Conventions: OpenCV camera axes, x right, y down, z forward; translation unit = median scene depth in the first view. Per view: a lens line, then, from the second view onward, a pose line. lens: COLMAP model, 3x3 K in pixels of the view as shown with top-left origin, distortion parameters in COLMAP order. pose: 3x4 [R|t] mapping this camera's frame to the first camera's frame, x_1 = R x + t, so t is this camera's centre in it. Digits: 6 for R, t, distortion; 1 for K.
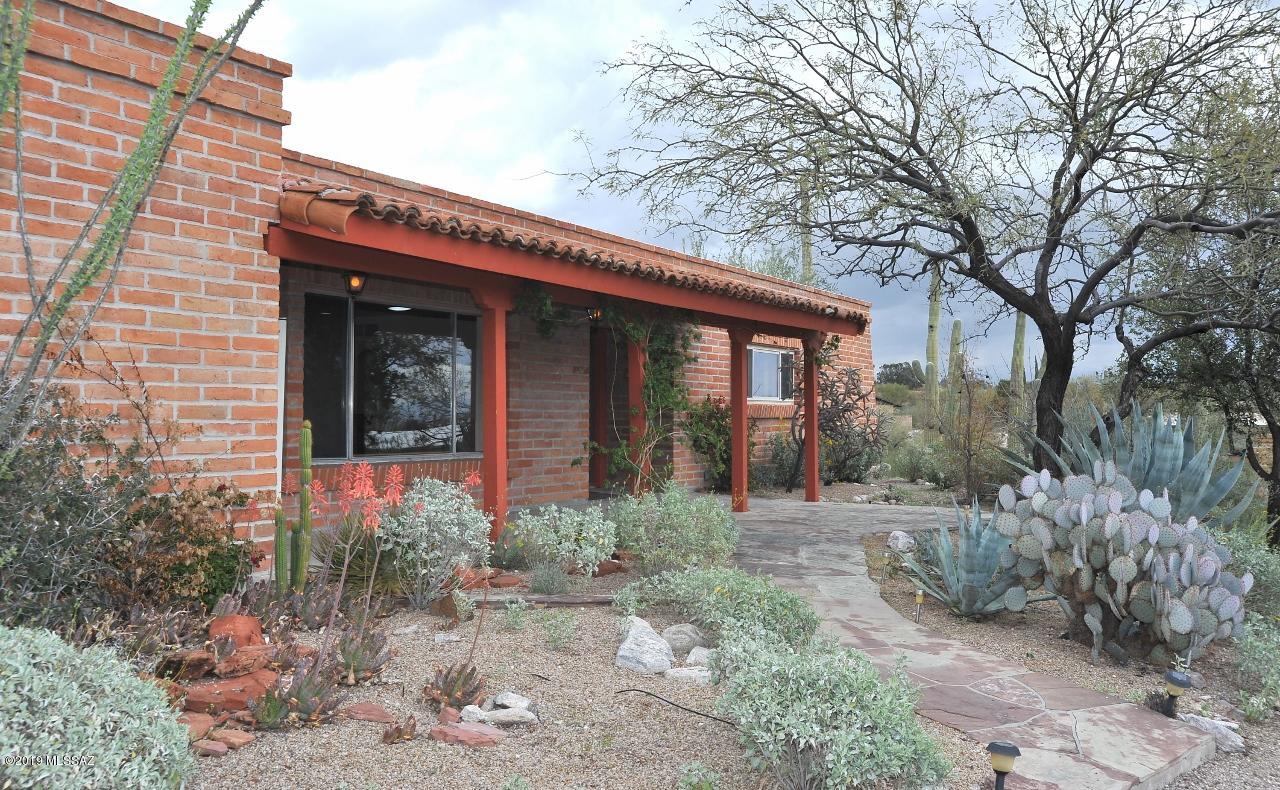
lens RADIAL K [[1250.3, 0, 641.1], [0, 1250.3, 396.9], [0, 0, 1]] dist [-0.070326, 0.000000]
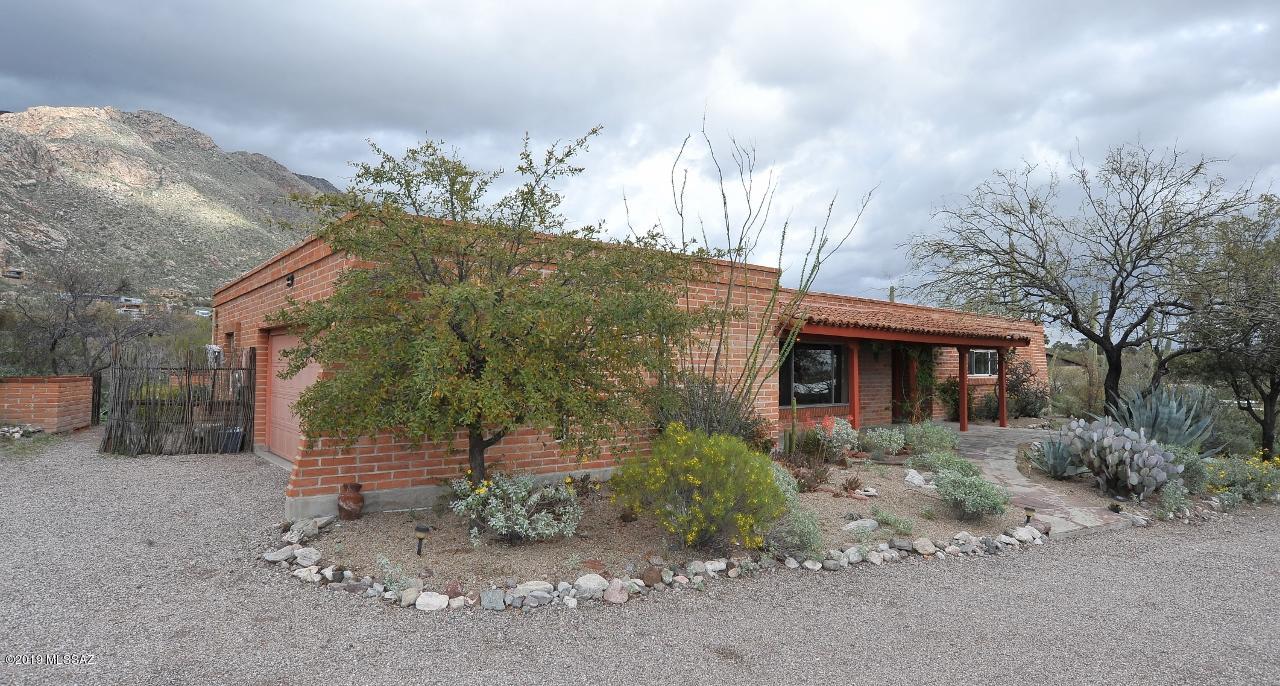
lens RADIAL K [[722.4, 0, 646.6], [0, 722.4, 346.0], [0, 0, 1]] dist [-0.051683, 0.001893]
pose [[0.934226, -0.009058, -0.356567, 0.013237], [0.003486, 0.999862, -0.016265, -0.064302], [0.356665, 0.013952, 0.934128, -0.611924]]
